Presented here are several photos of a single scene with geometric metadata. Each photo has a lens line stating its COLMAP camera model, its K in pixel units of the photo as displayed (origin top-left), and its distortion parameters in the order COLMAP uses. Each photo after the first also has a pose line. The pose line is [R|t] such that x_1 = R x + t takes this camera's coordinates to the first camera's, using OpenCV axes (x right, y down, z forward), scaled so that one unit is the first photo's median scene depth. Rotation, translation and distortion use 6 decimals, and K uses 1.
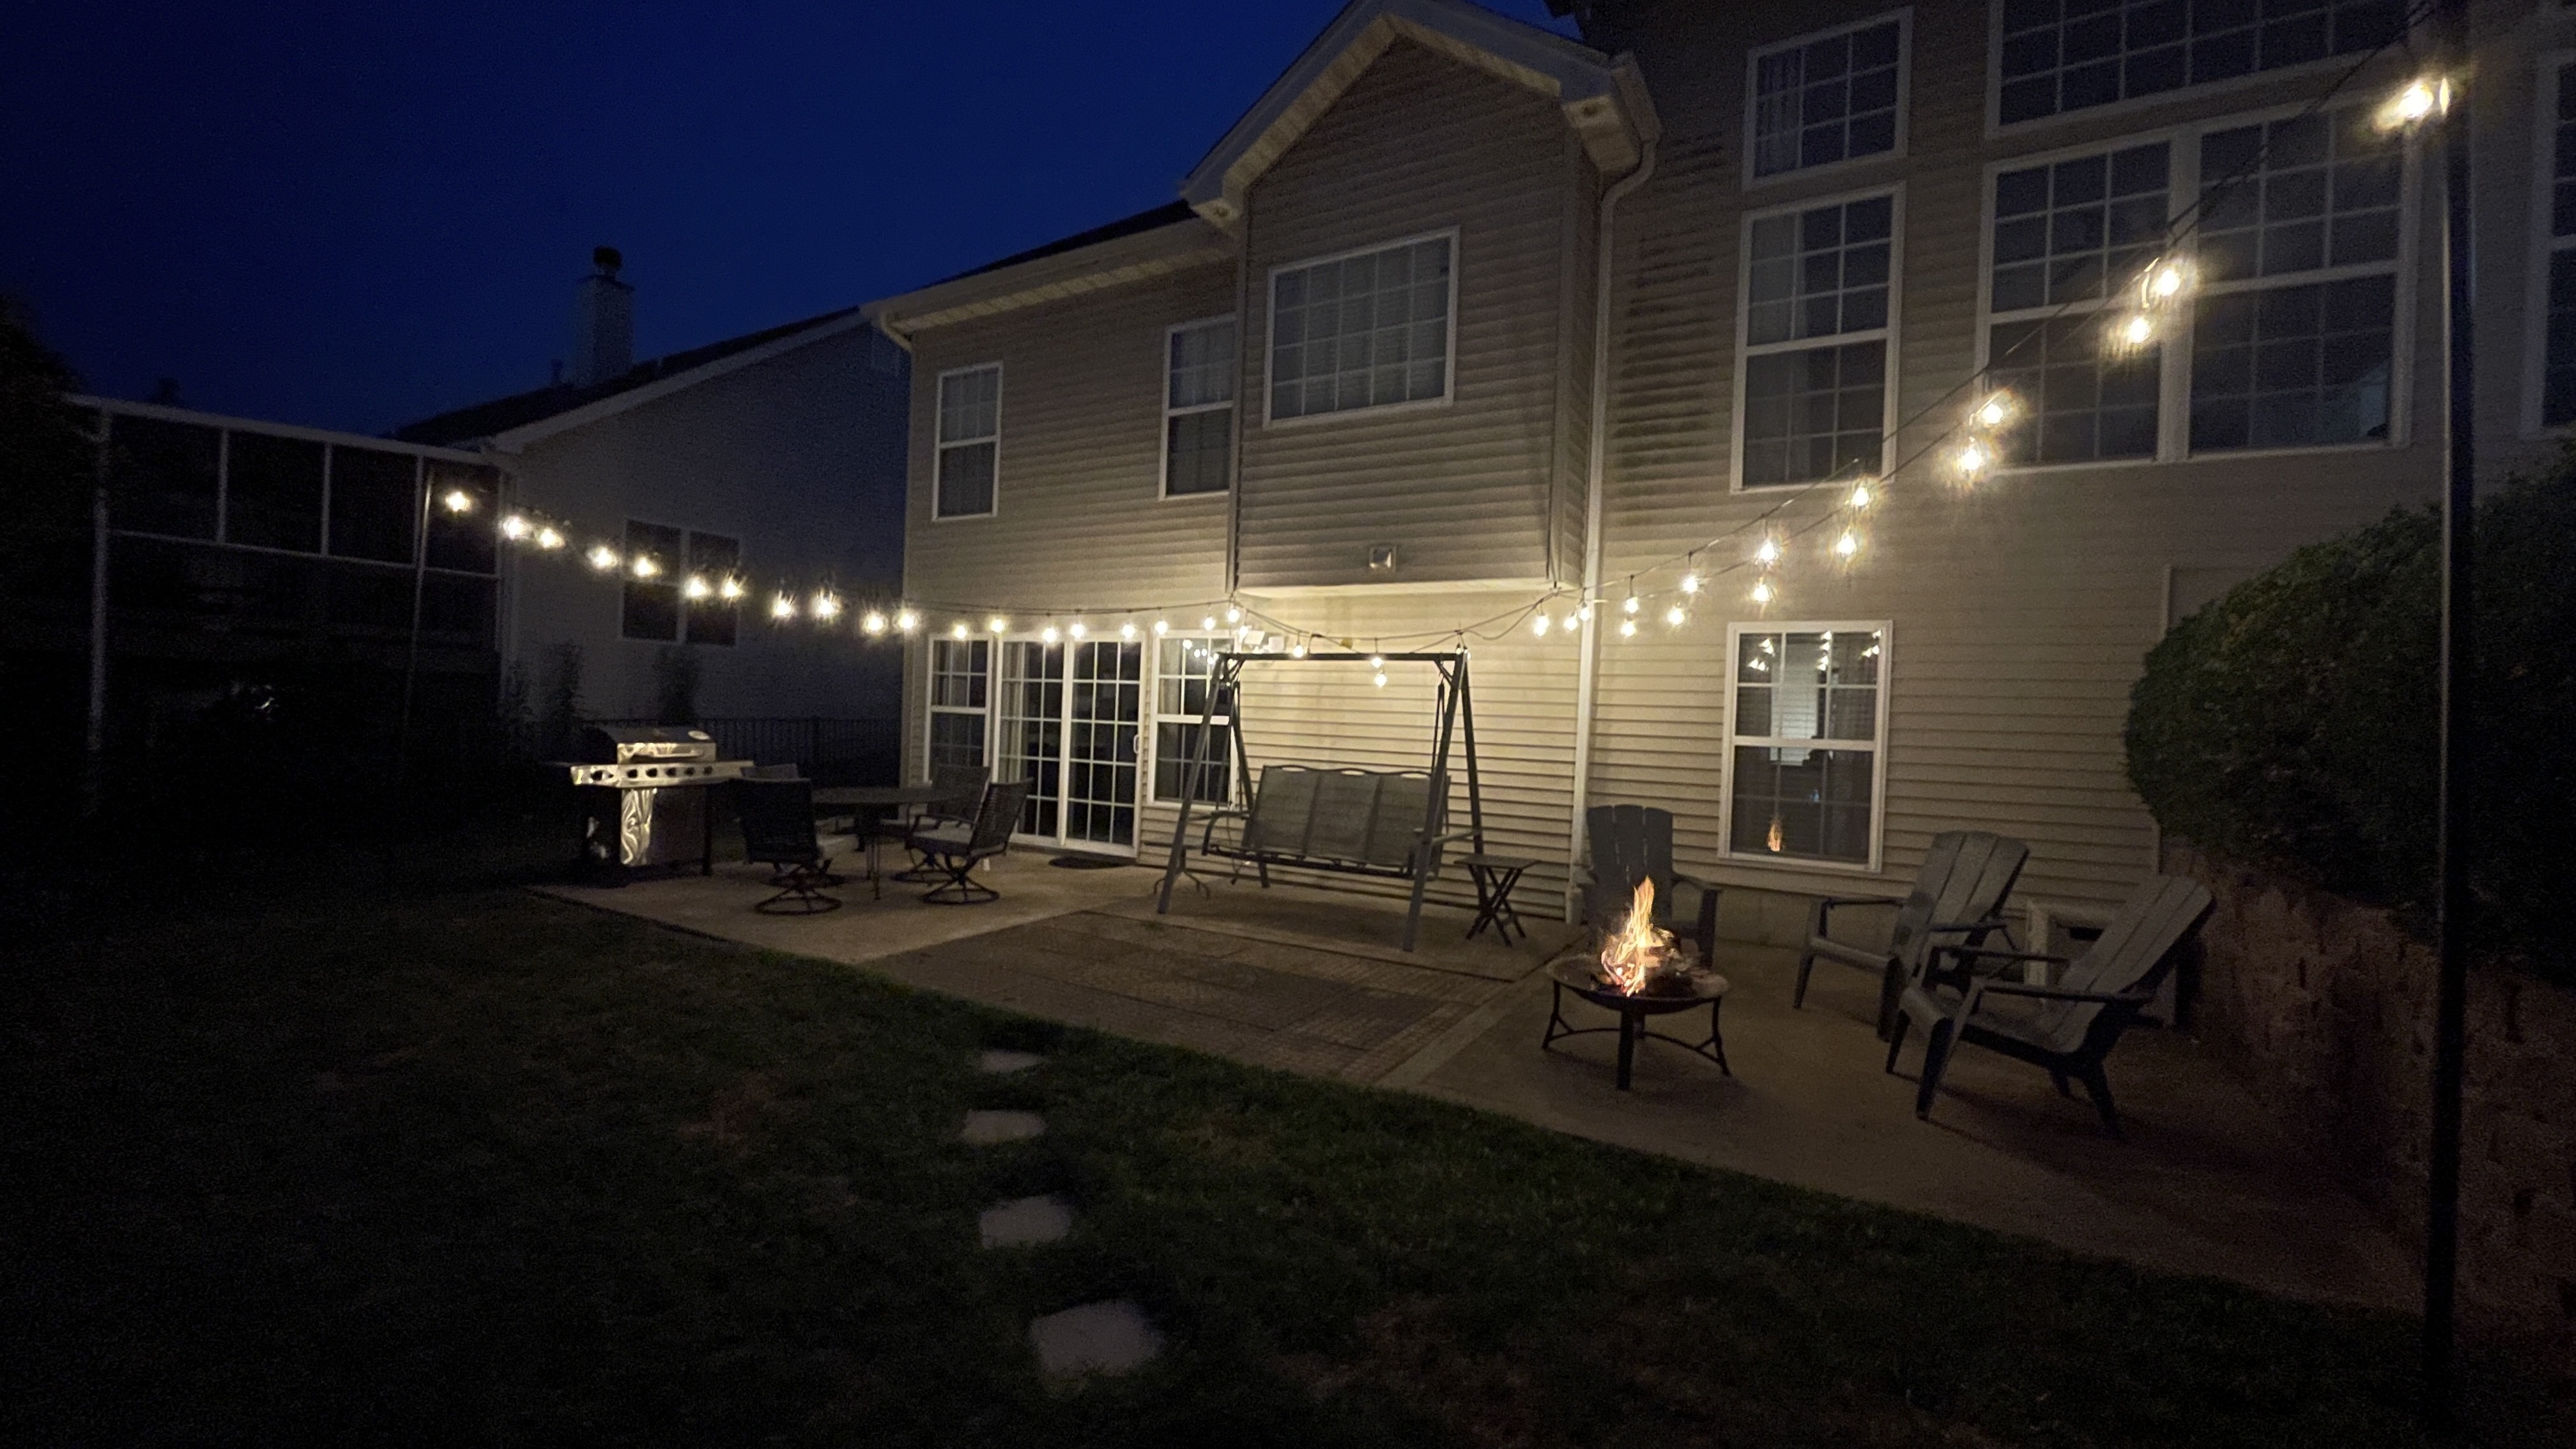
lens RADIAL K [[1031.8, 0, 1300.9], [0, 1031.8, 720.9], [0, 0, 1]] dist [-0.004082, -0.000024]
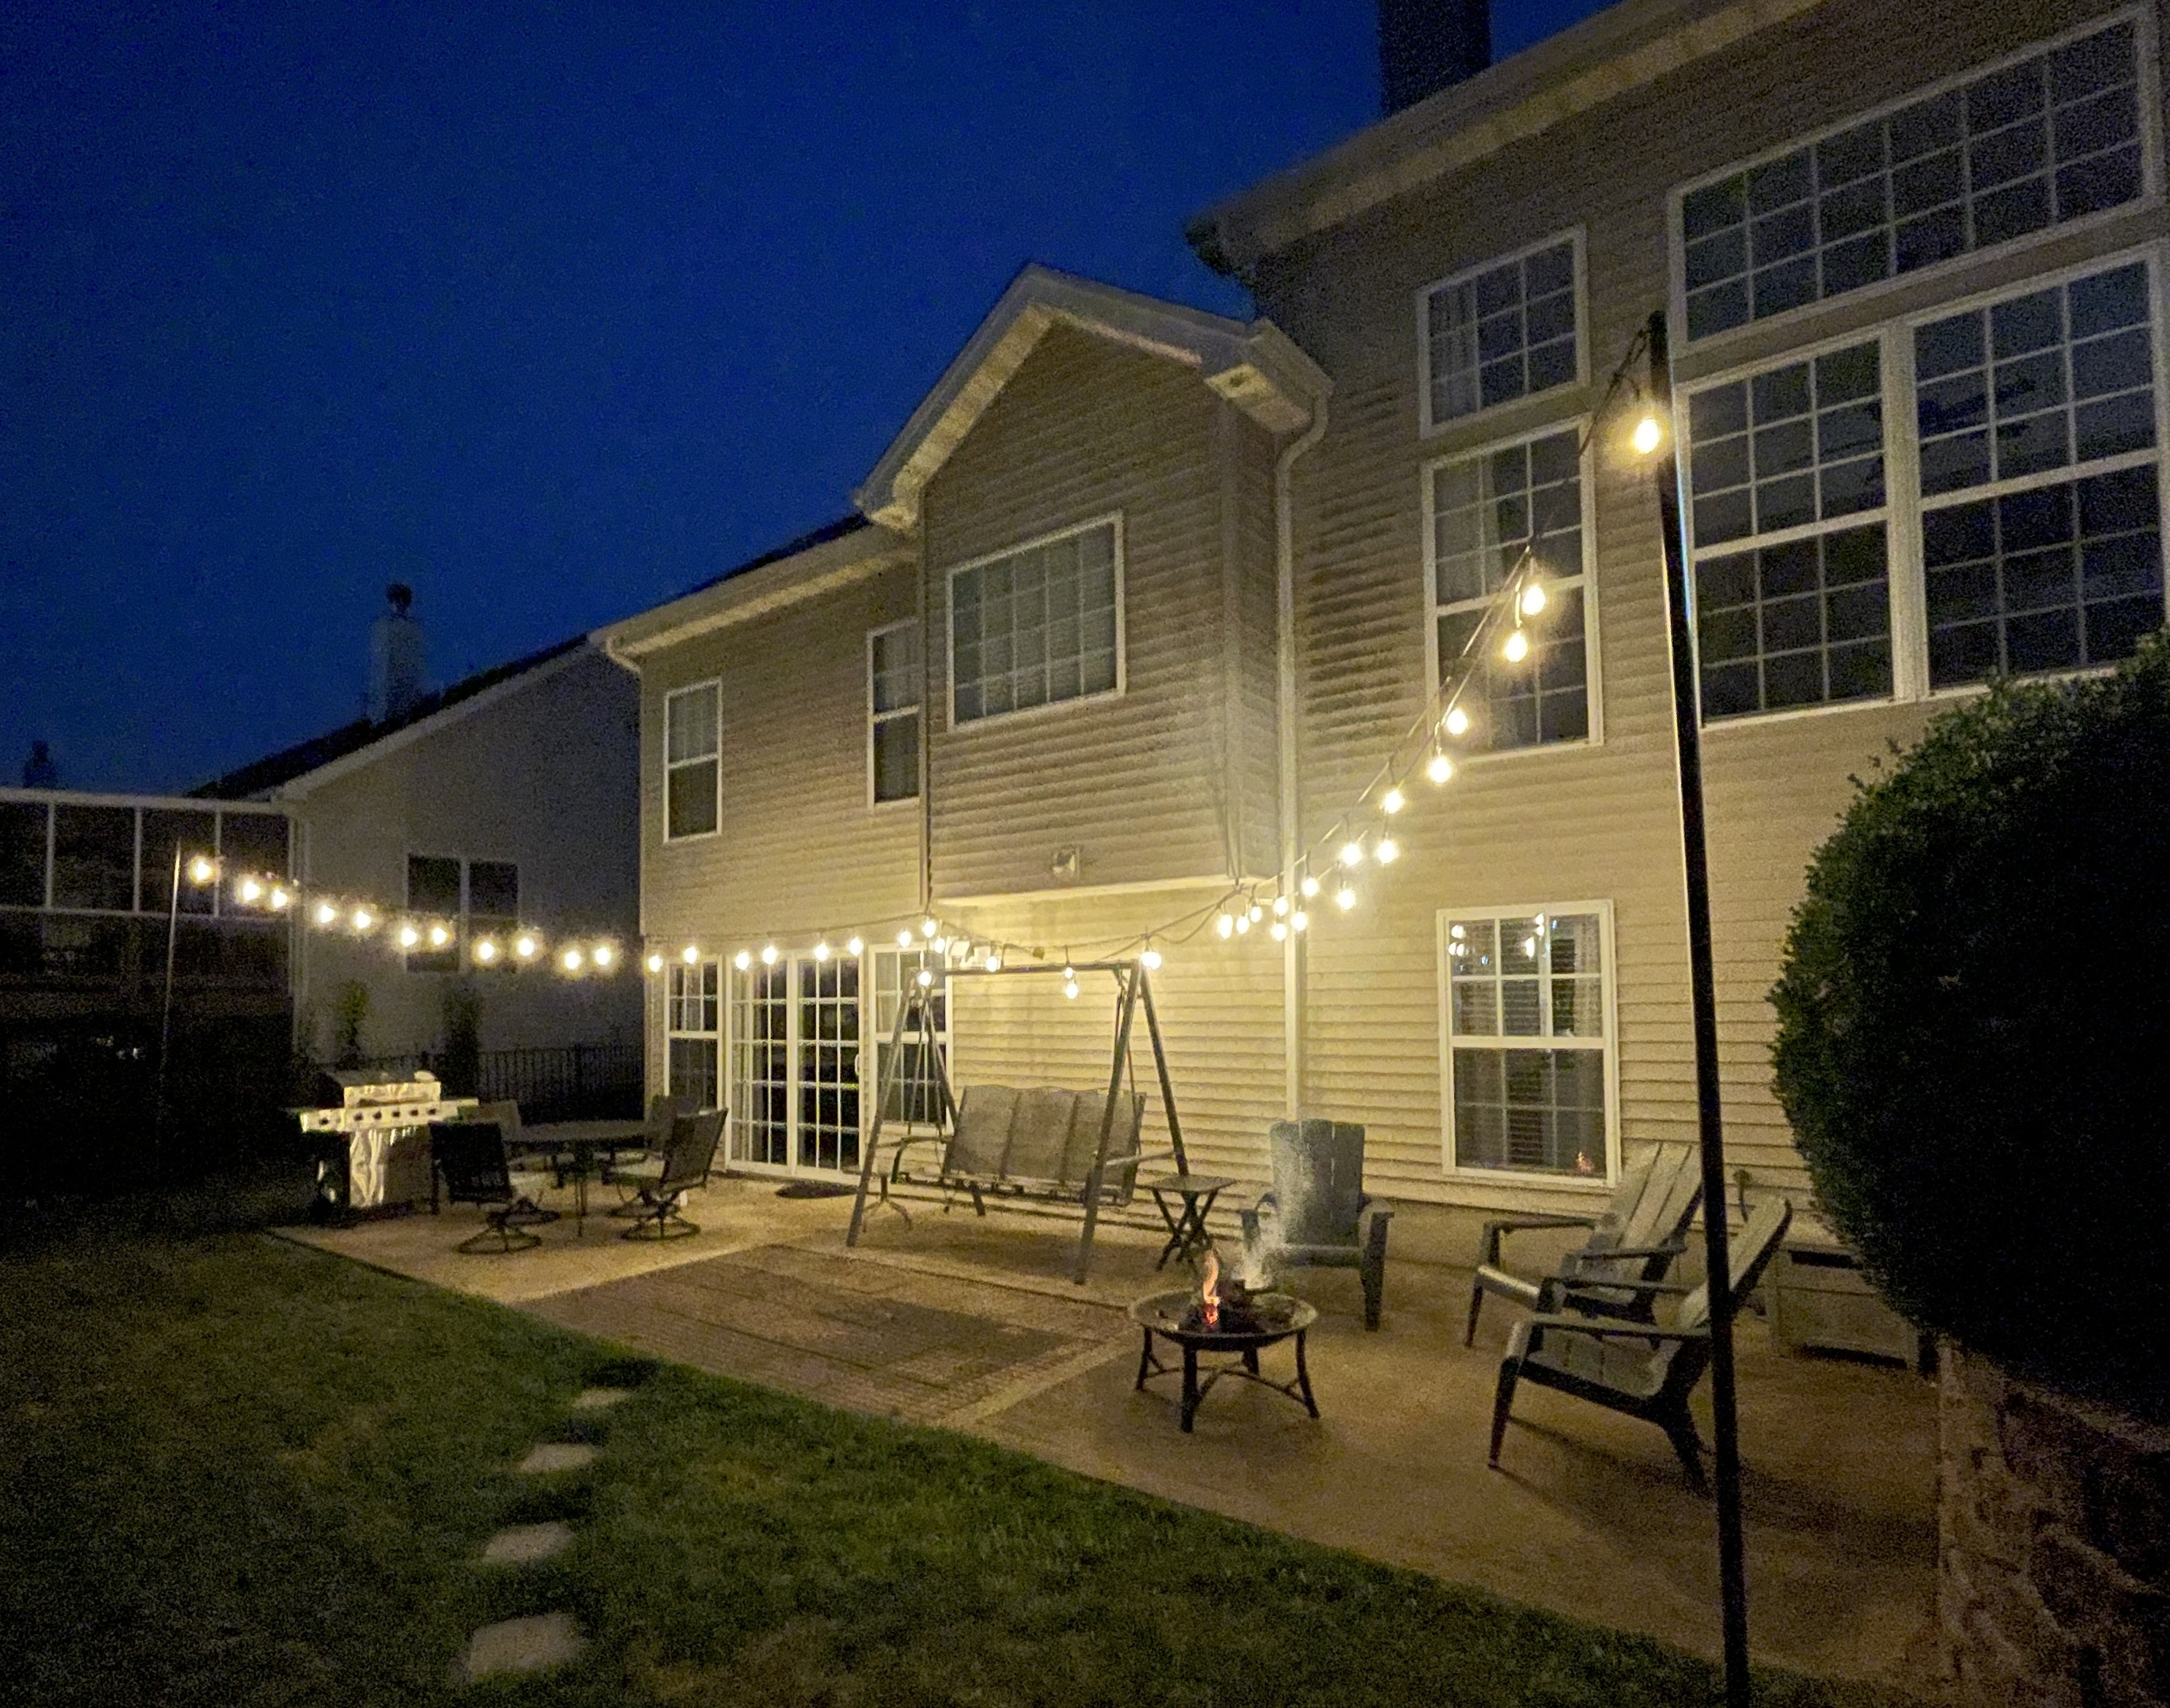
lens RADIAL K [[1177.2, 0, 982.6], [0, 1177.2, 954.9], [0, 0, 1]] dist [-0.003819, -0.003427]
pose [[0.984482, -0.056199, -0.166241, 0.184610], [0.047723, 0.997370, -0.054548, -0.018455], [0.168869, 0.045768, 0.984575, -0.069893]]
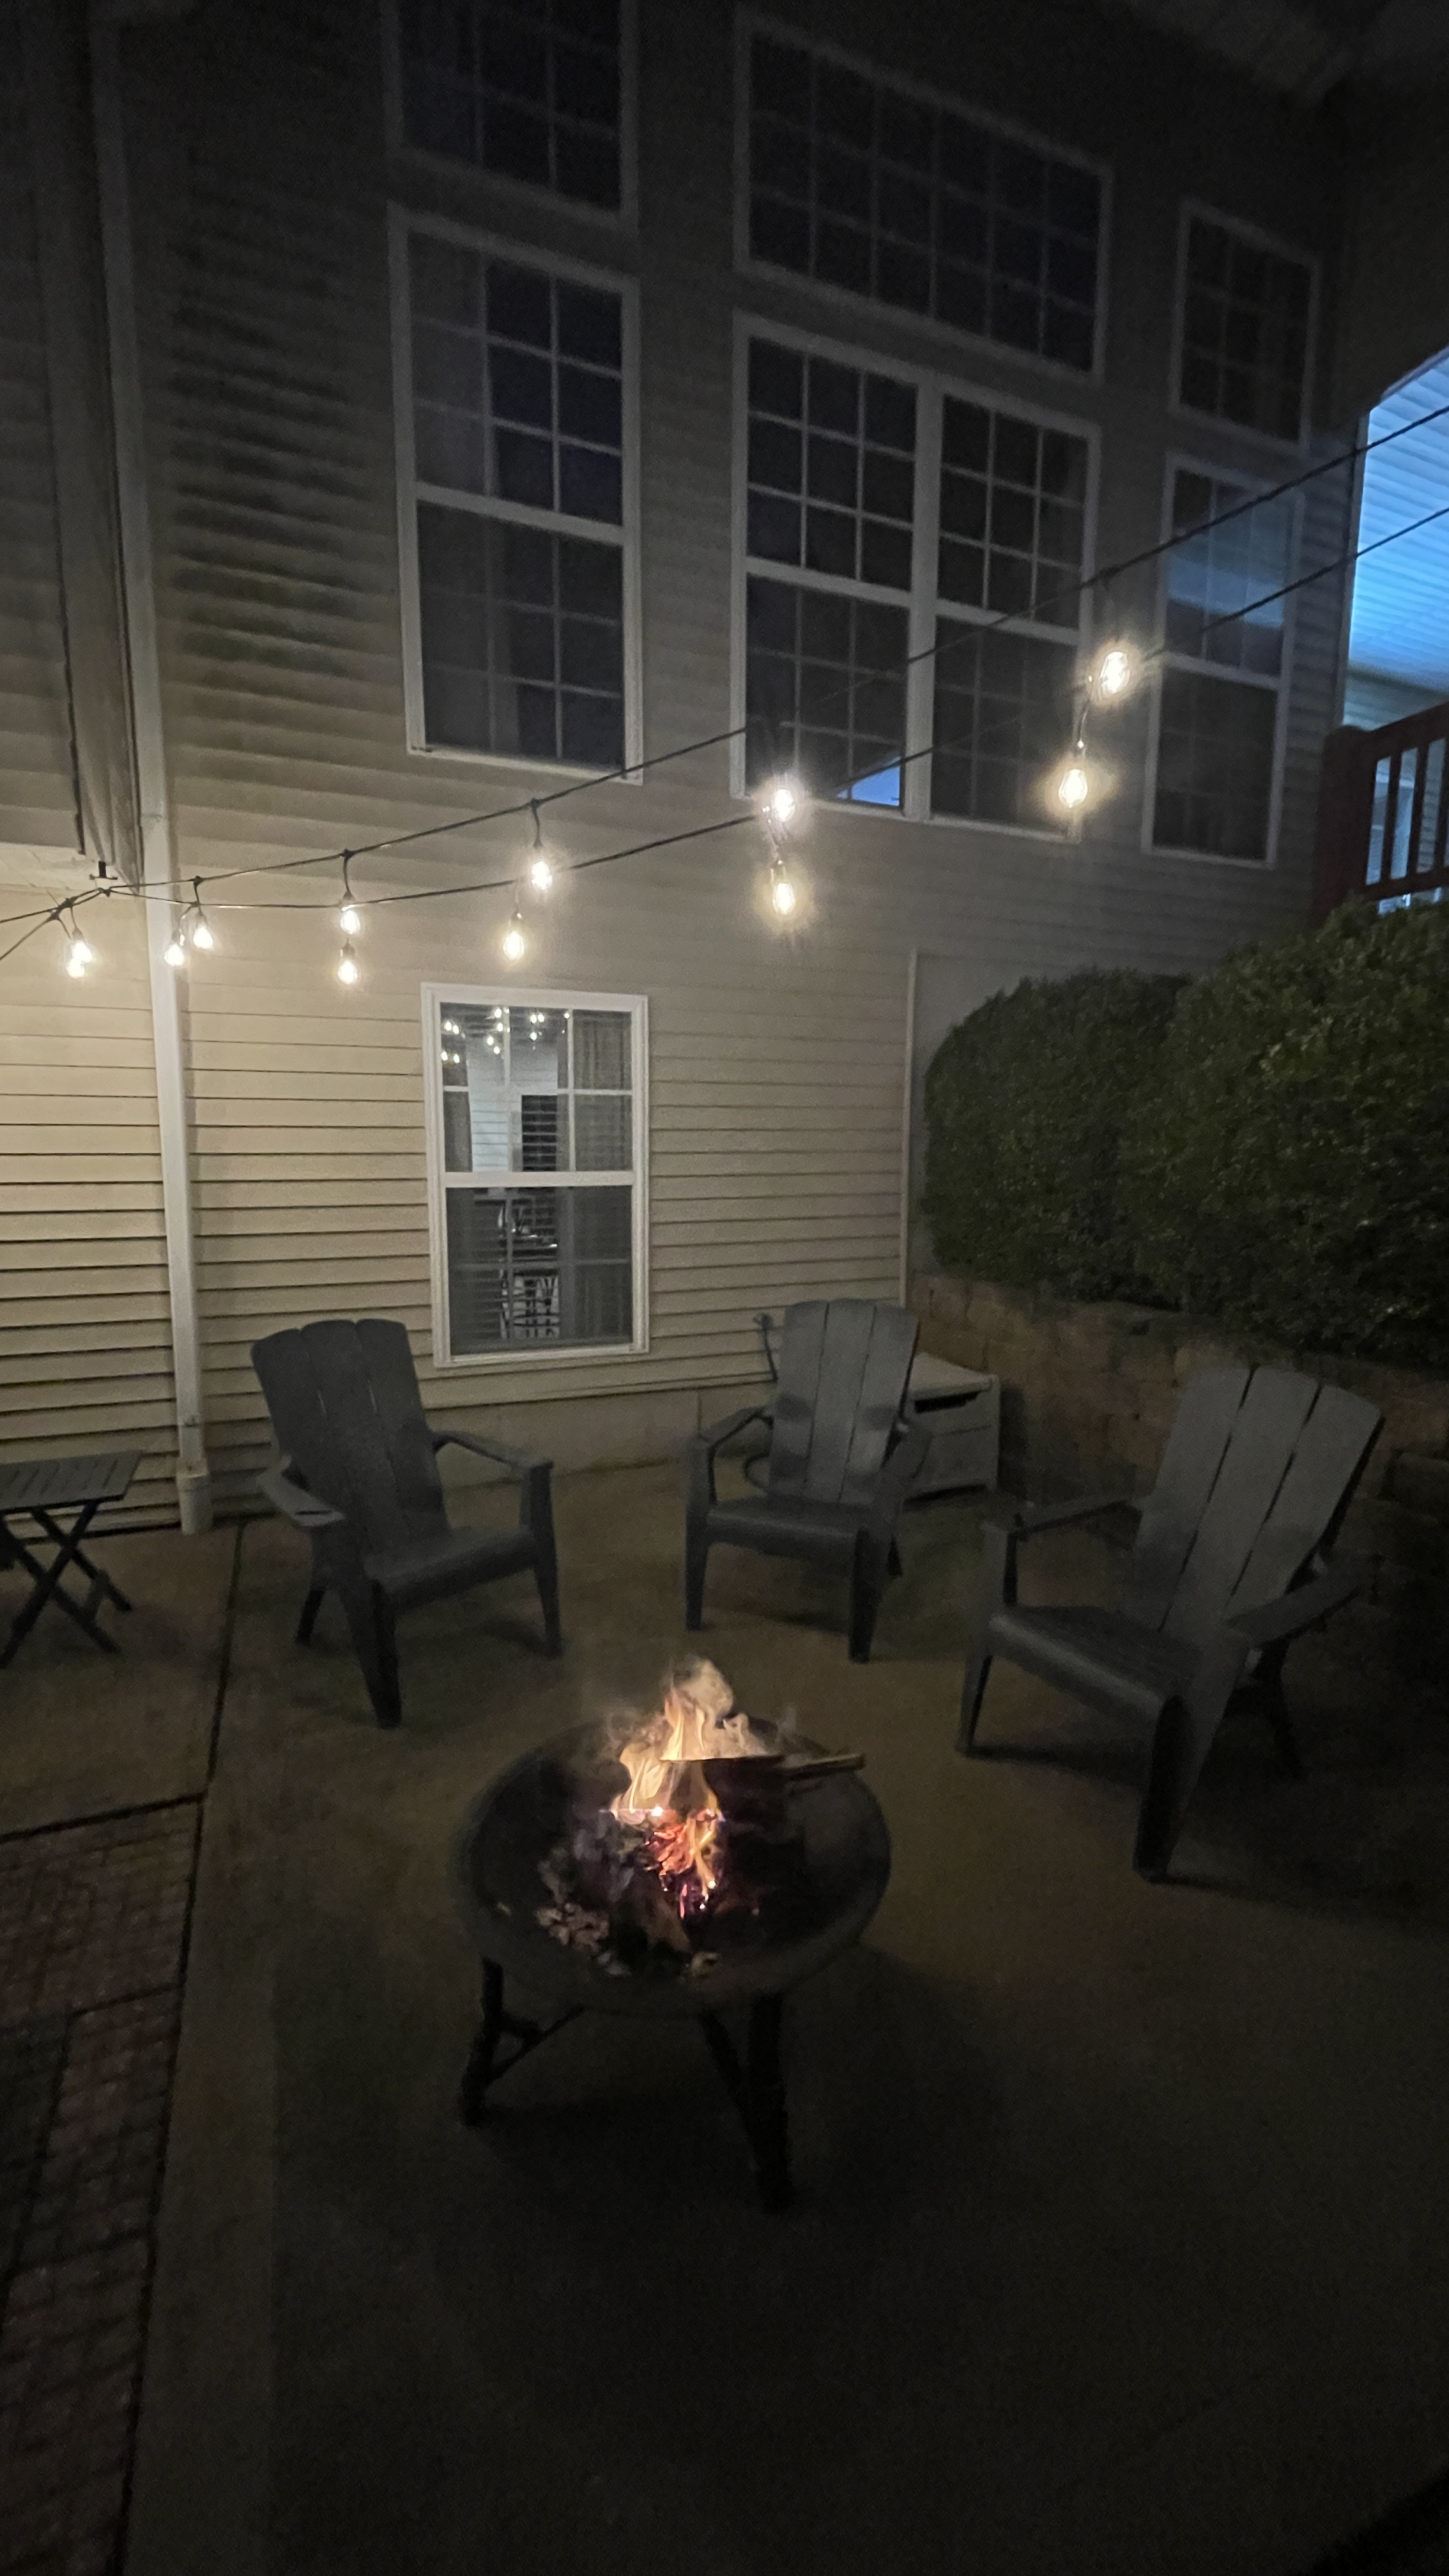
lens RADIAL K [[1031.8, 0, 727.2], [0, 1031.8, 1290.9], [0, 0, 1]] dist [-0.004082, -0.000024]
pose [[0.619024, -0.153406, 0.770244, 0.034090], [0.020386, 0.983546, 0.179504, -0.022248], [-0.785107, -0.095415, 0.611966, 0.453558]]
